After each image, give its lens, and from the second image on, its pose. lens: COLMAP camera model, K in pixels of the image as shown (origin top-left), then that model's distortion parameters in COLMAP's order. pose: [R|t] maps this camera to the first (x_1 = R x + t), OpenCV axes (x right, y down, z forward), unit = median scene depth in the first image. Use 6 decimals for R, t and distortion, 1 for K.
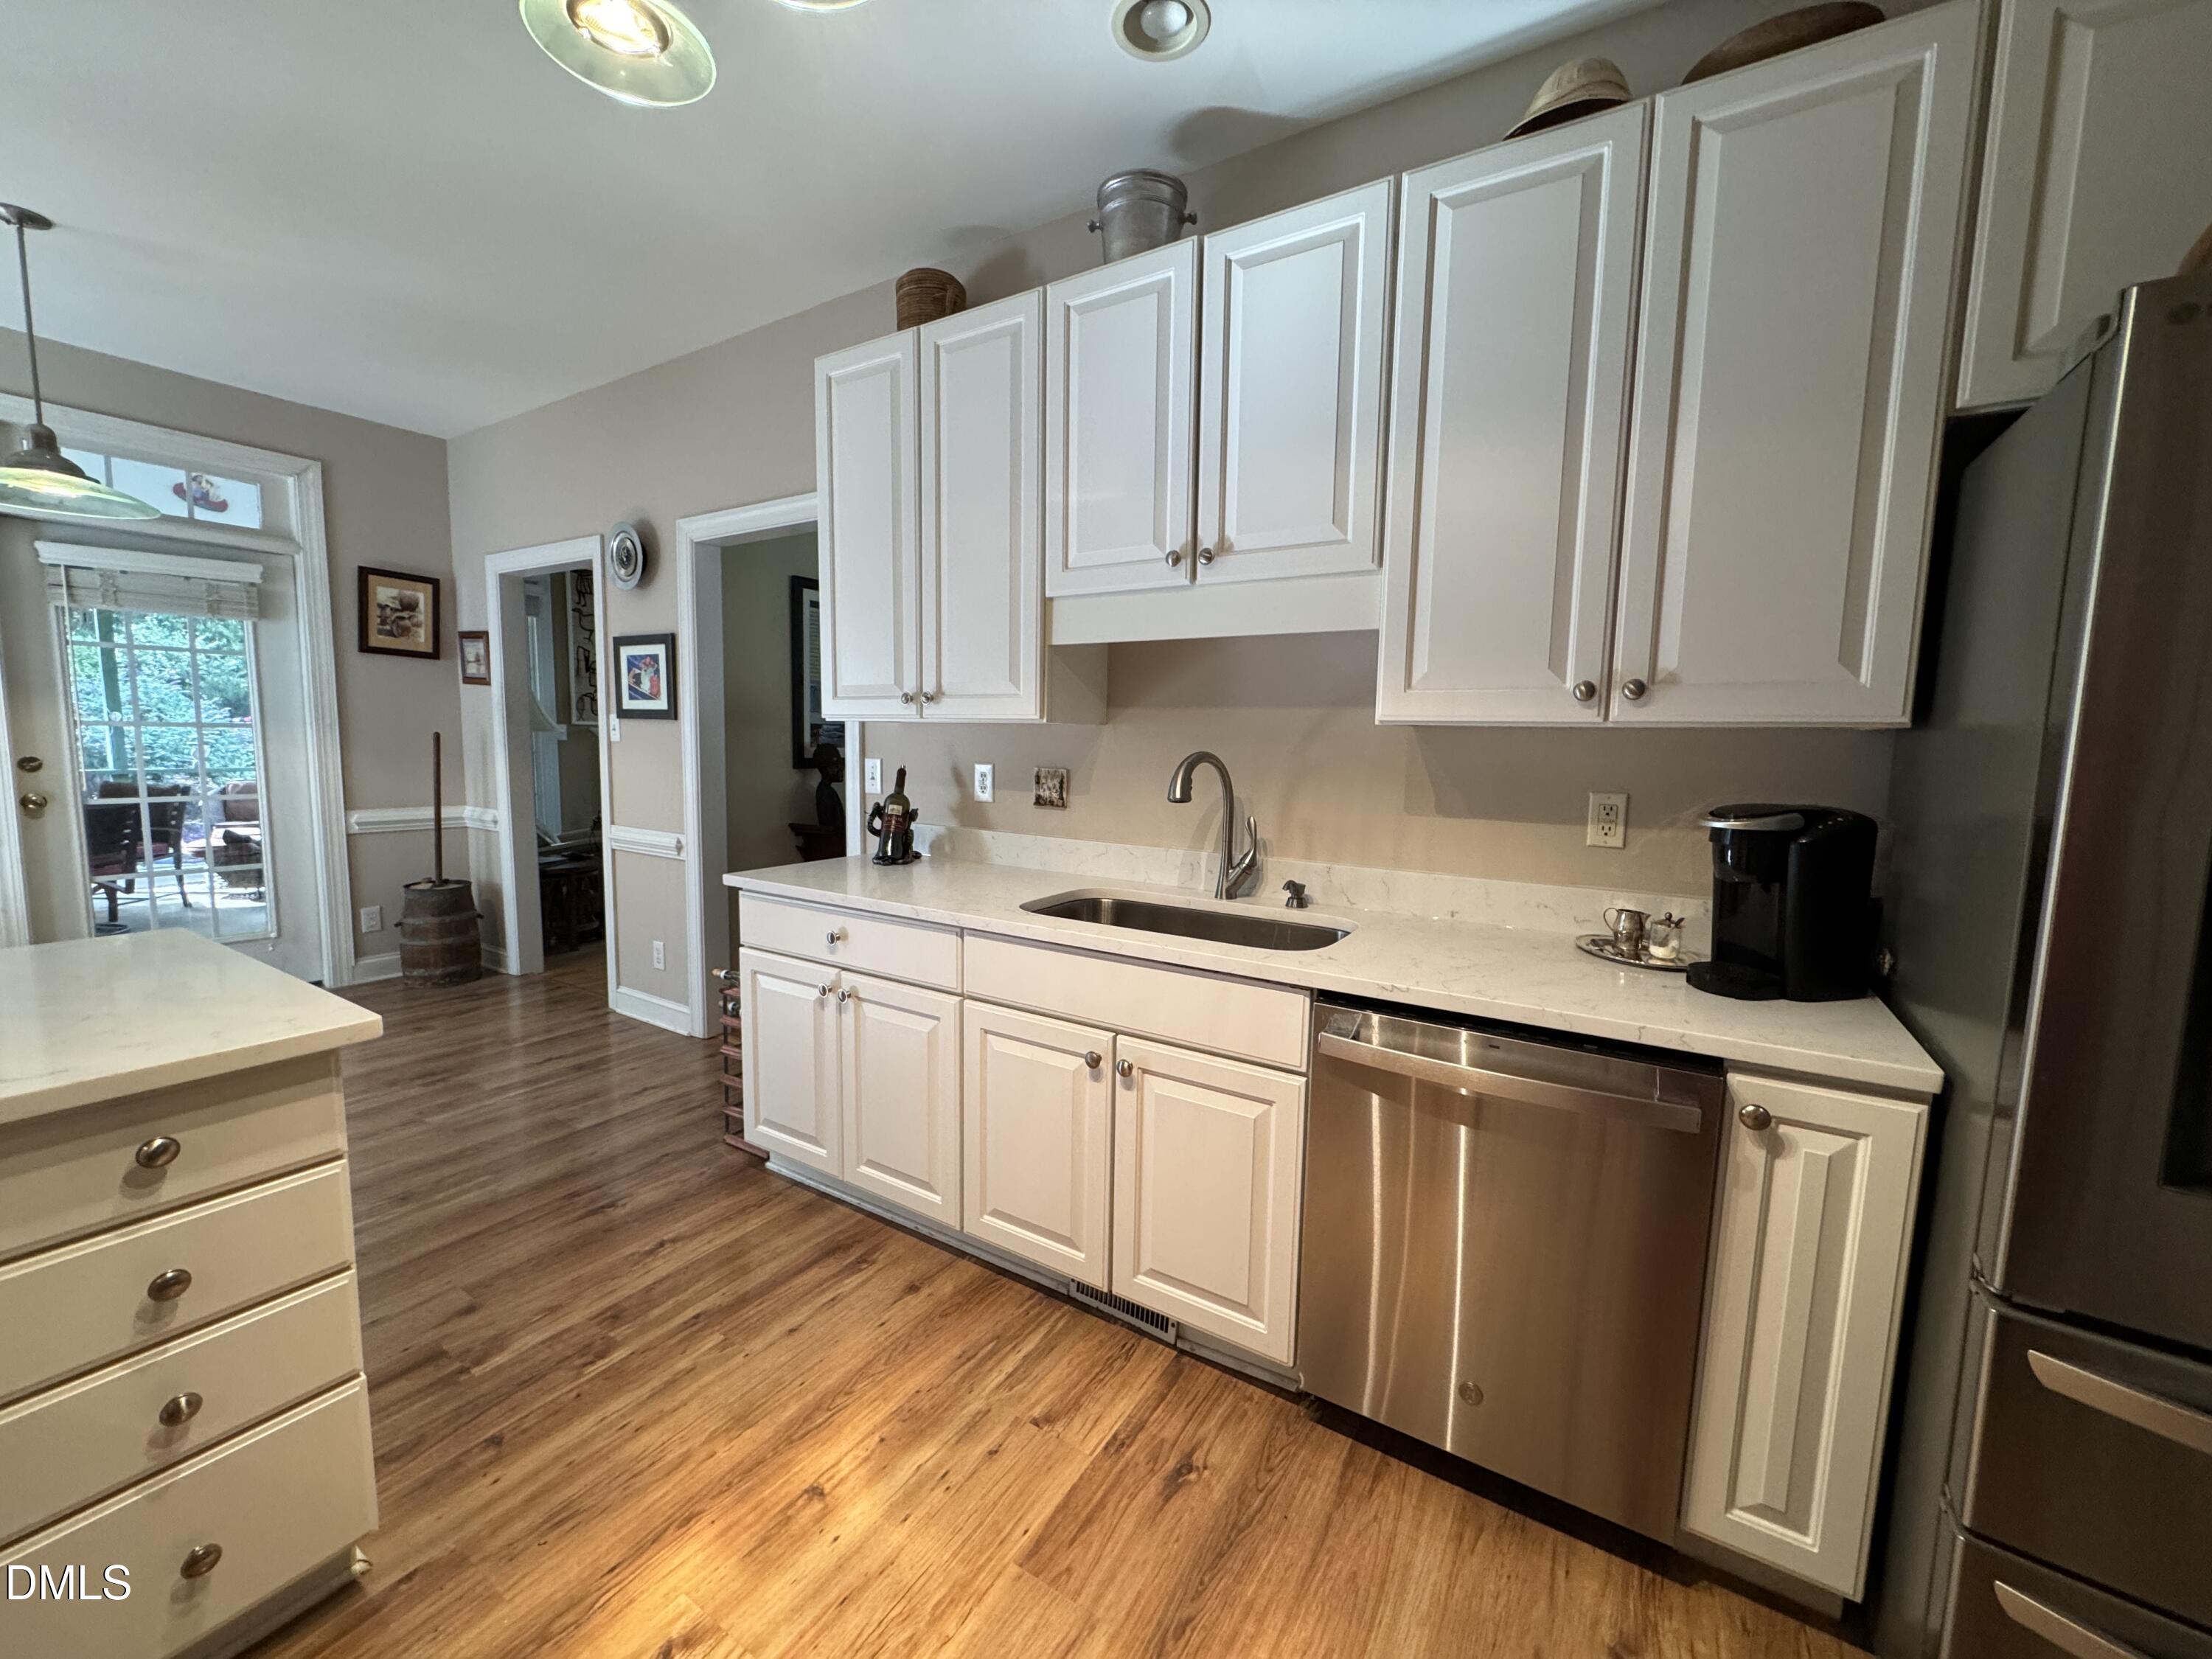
lens RADIAL K [[878.5, 0, 1100.0], [0, 878.5, 829.4], [0, 0, 1]] dist [-0.001575, -0.000014]
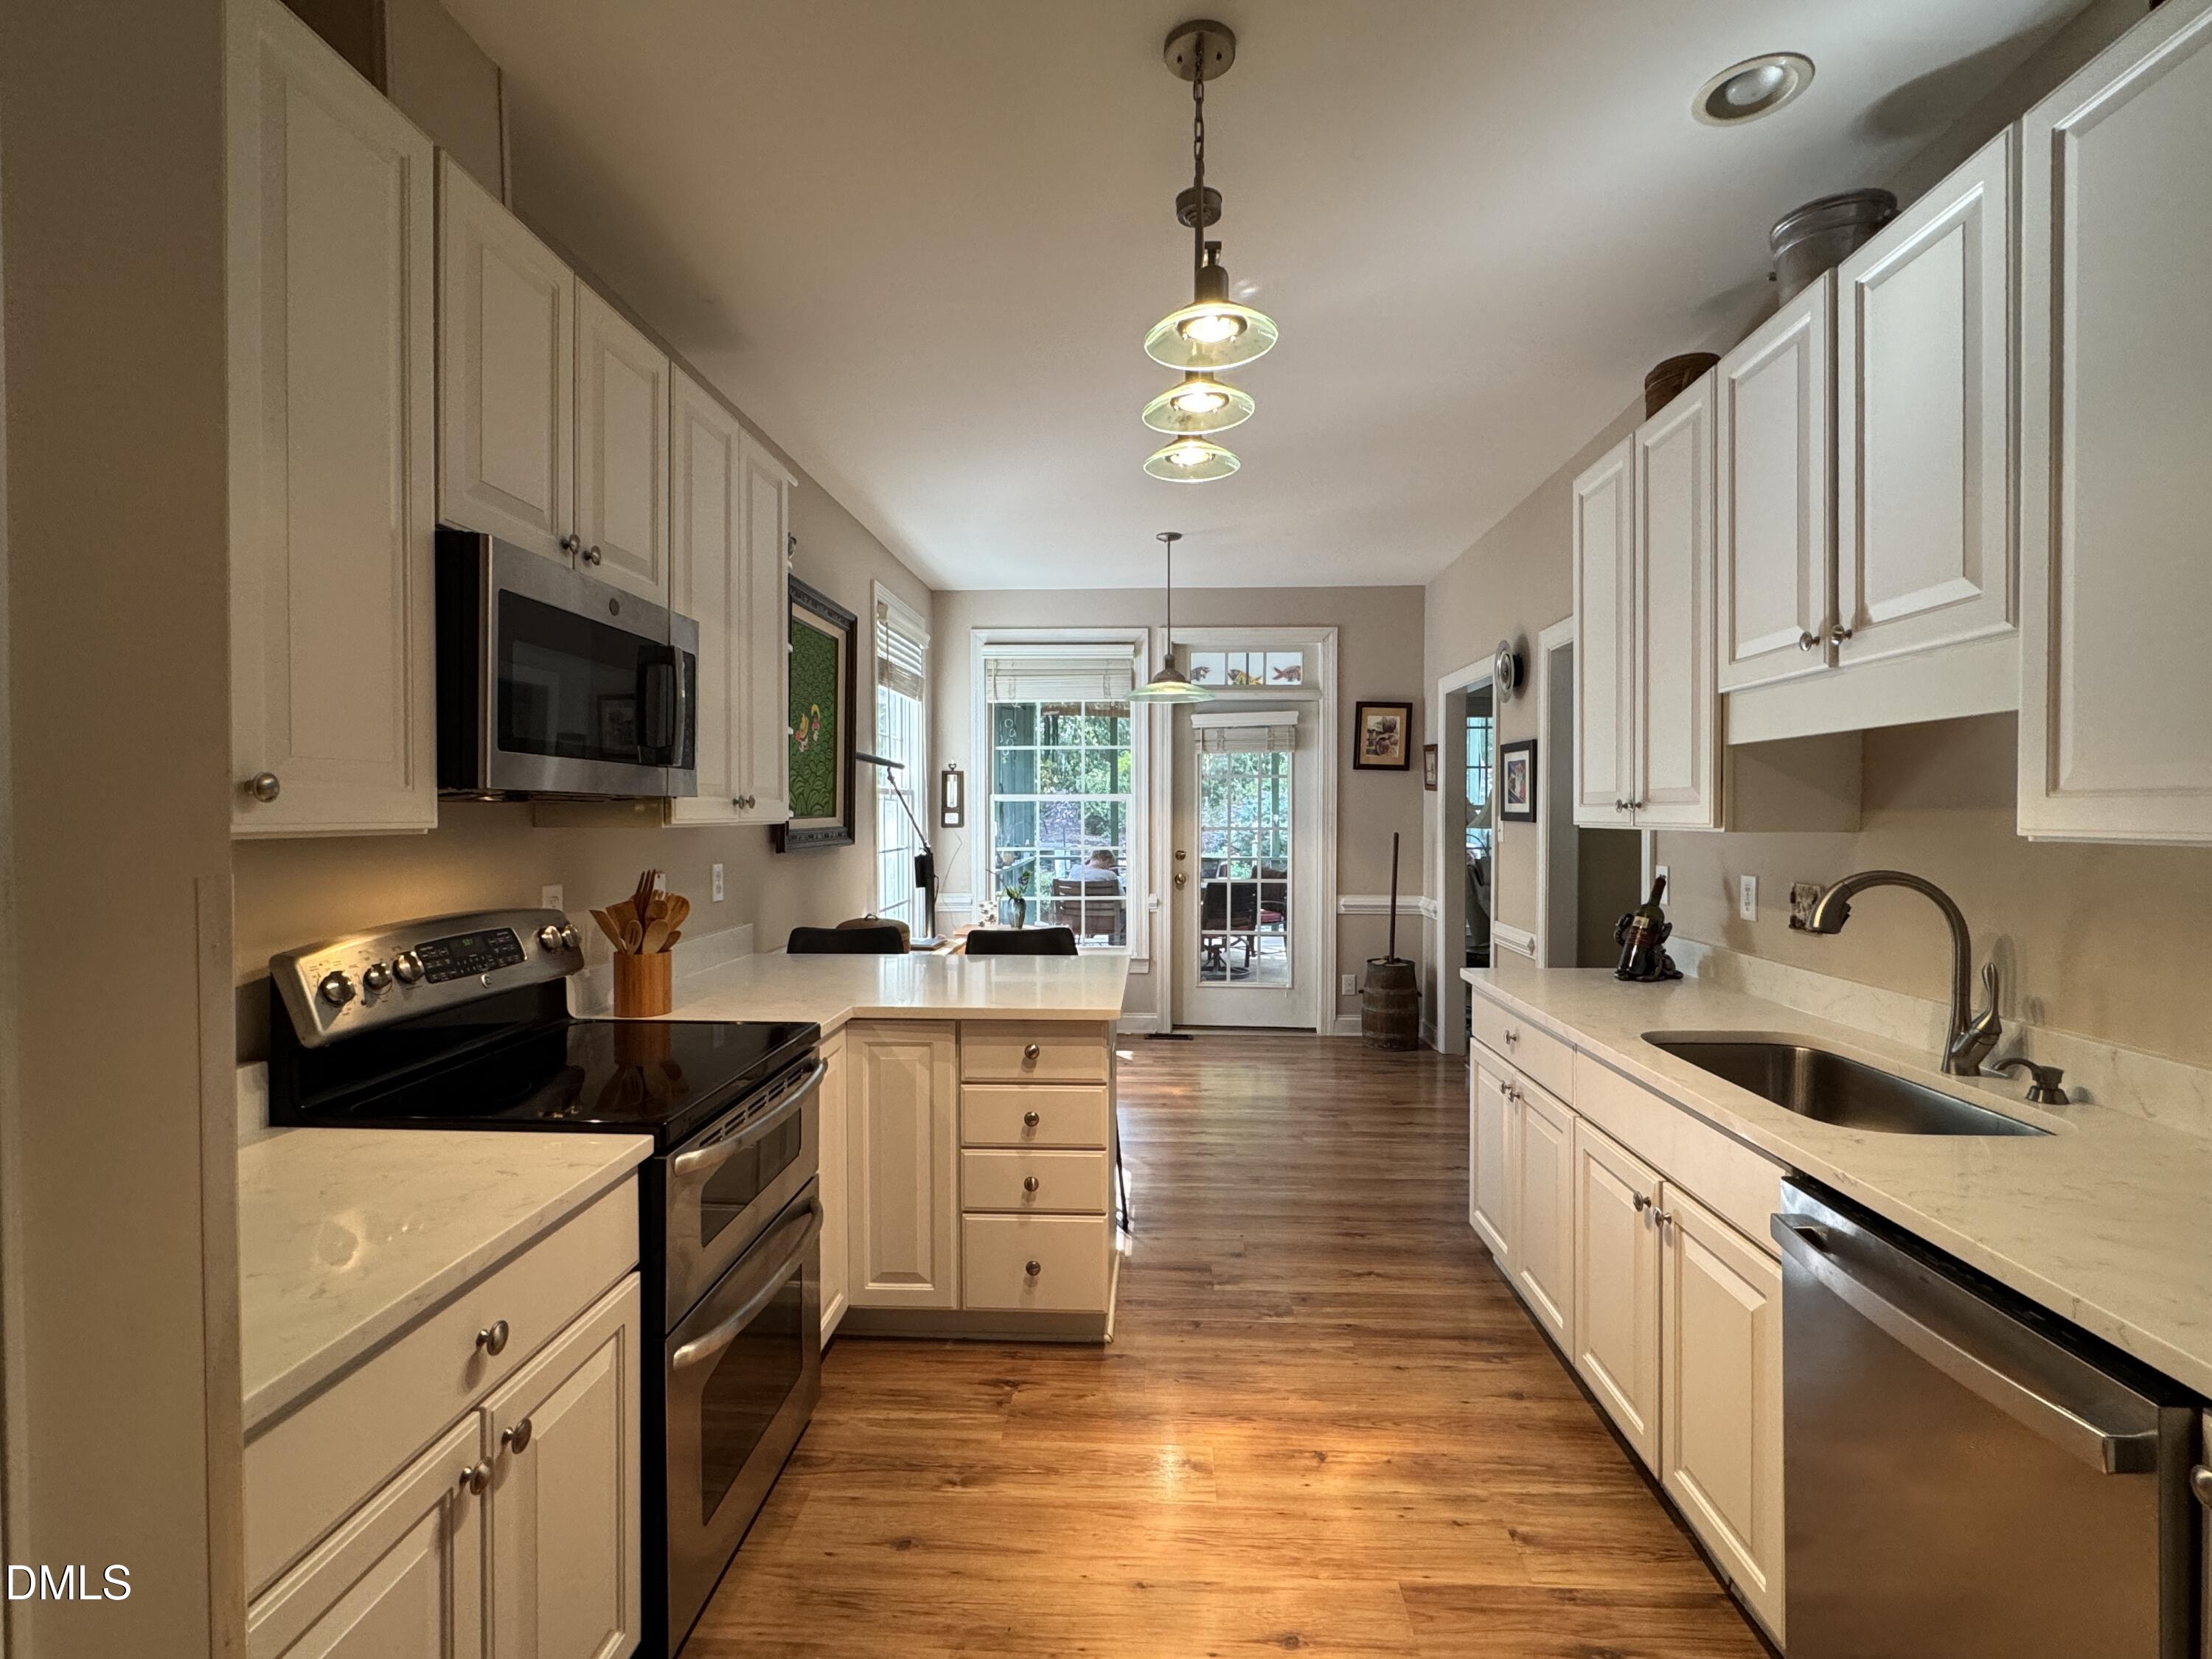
lens RADIAL K [[1054.4, 0, 1106.0], [0, 1054.4, 829.5], [0, 0, 1]] dist [0.000930, 0.000461]
pose [[0.485216, -0.005418, -0.874377, 0.634541], [-0.081118, 0.995389, -0.051183, -0.022639], [0.870623, 0.095762, 0.482540, -0.055606]]
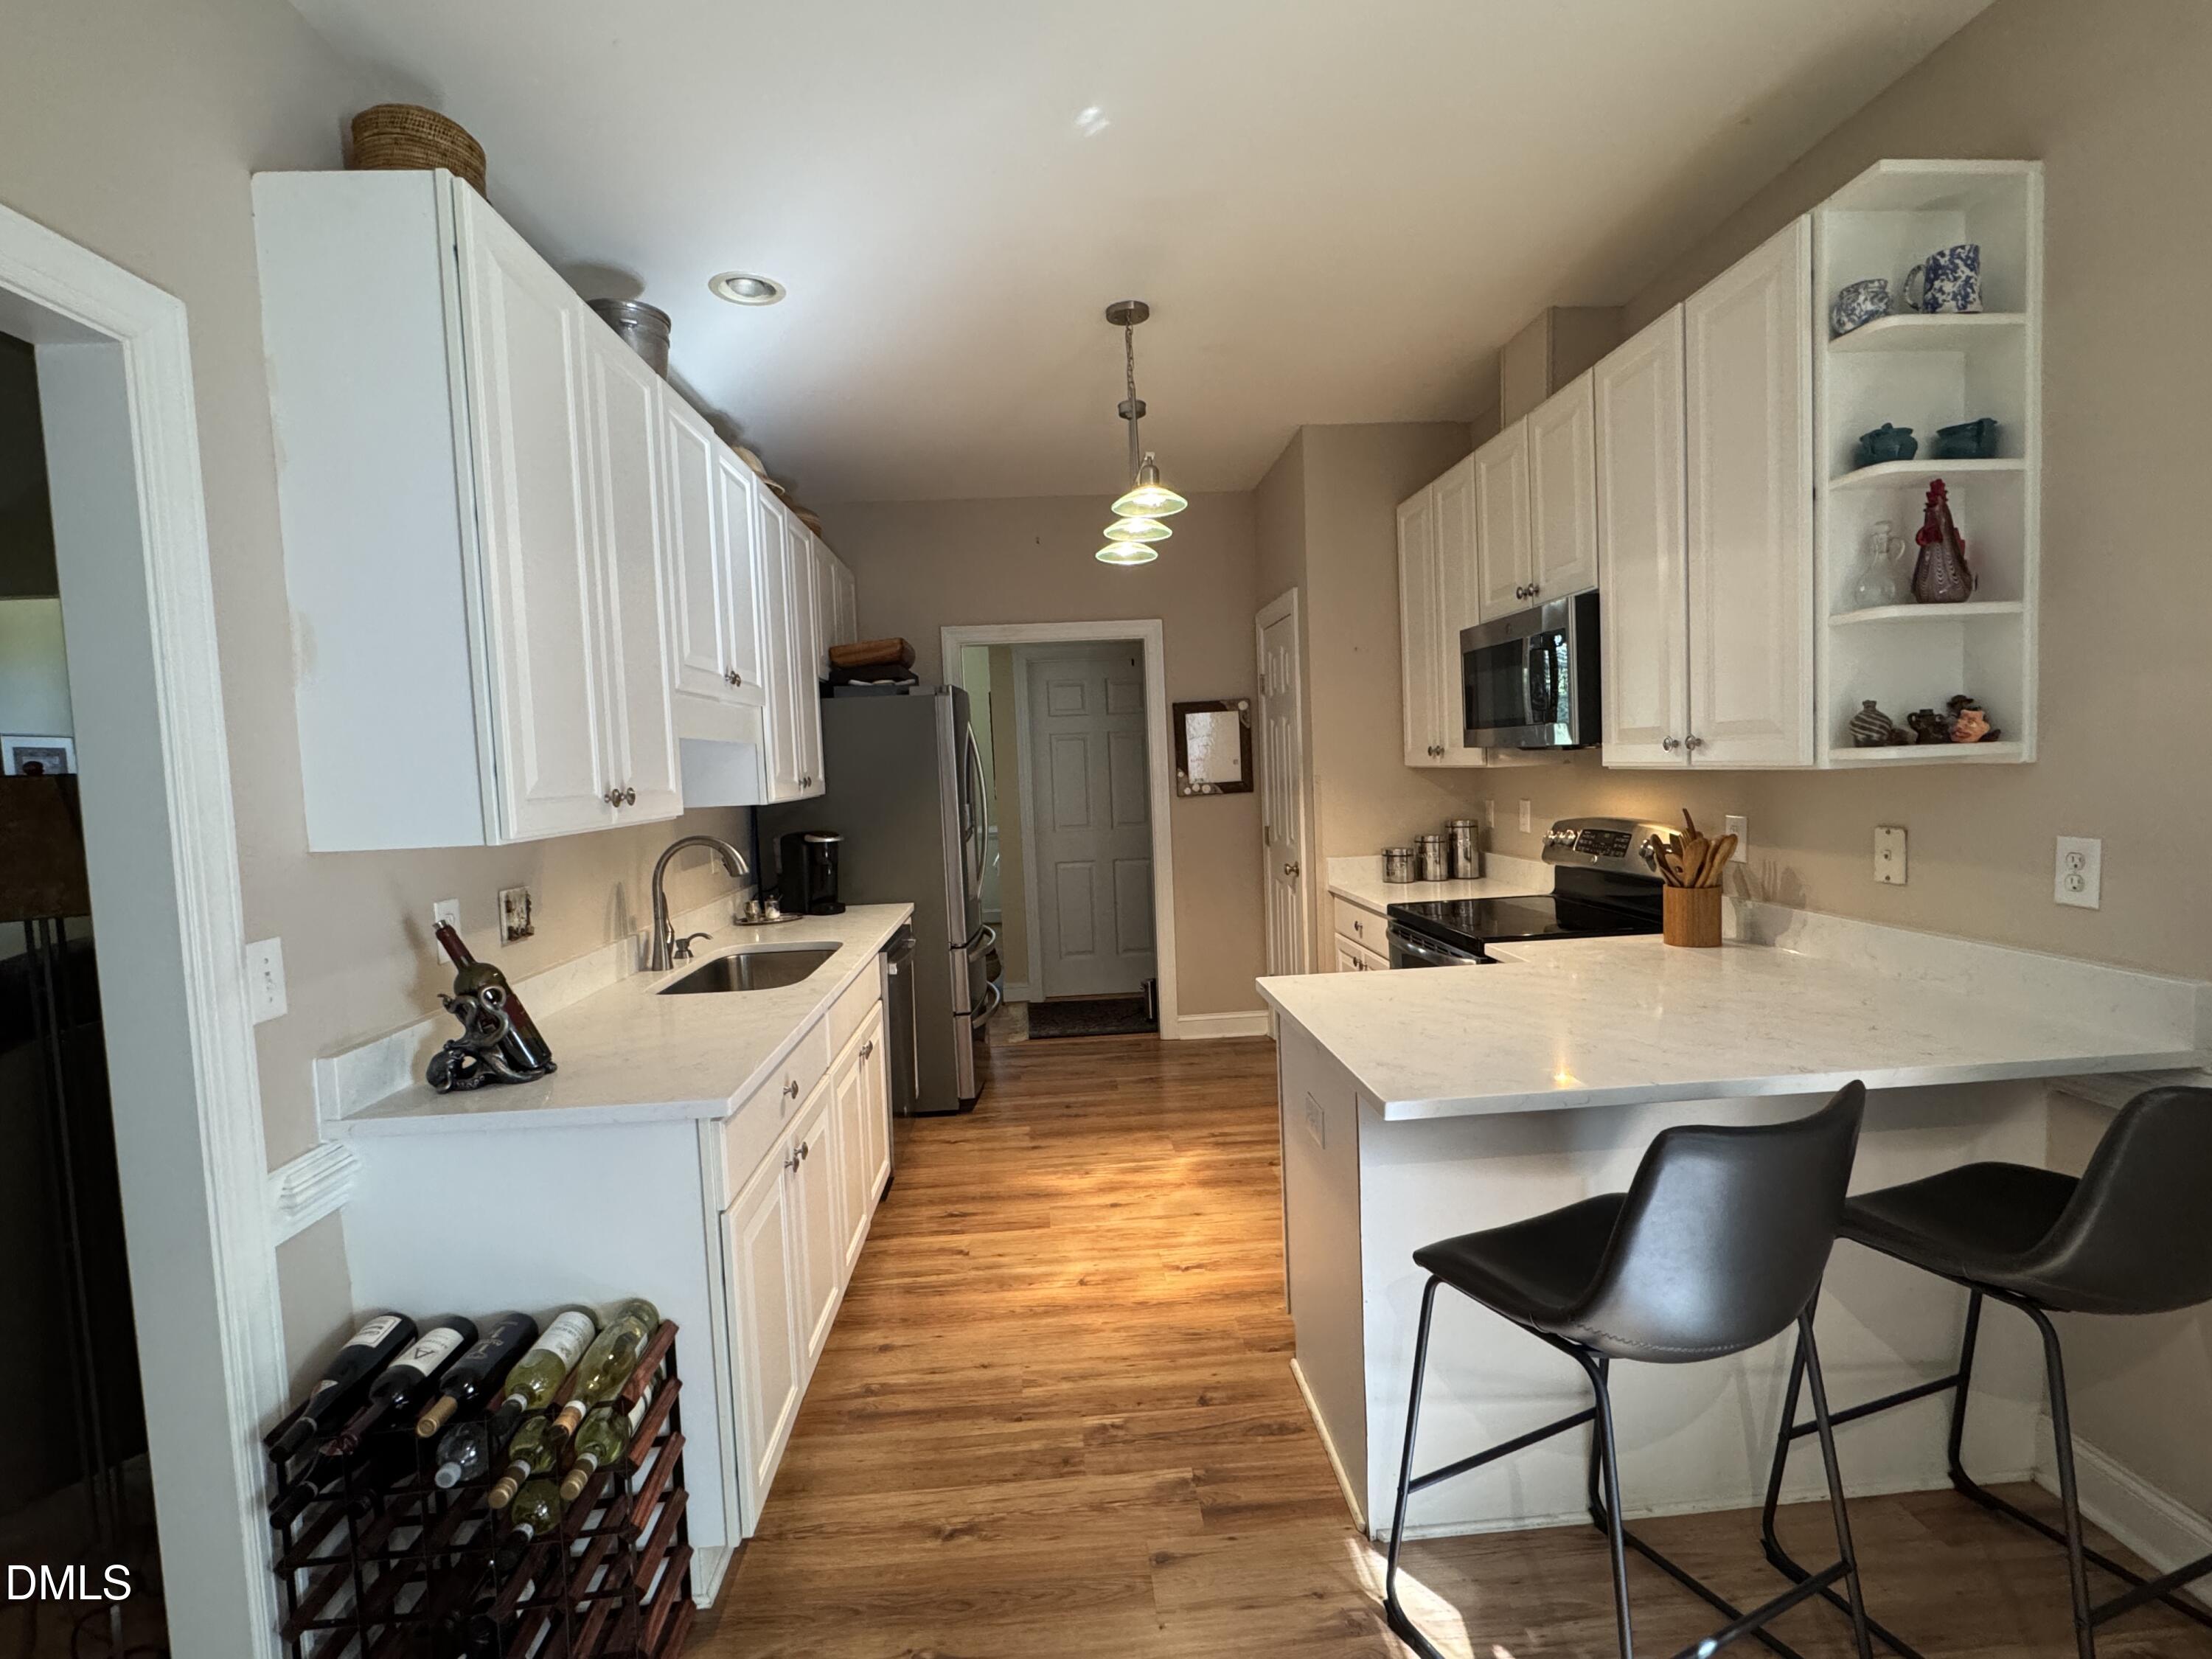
lens RADIAL K [[1054.4, 0, 1106.0], [0, 1054.4, 829.5], [0, 0, 1]] dist [0.000930, 0.000461]
pose [[-0.582681, -0.047345, 0.811321, -1.404871], [0.118912, 0.982591, 0.142741, -0.244725], [-0.803954, 0.179648, -0.566907, 1.433035]]
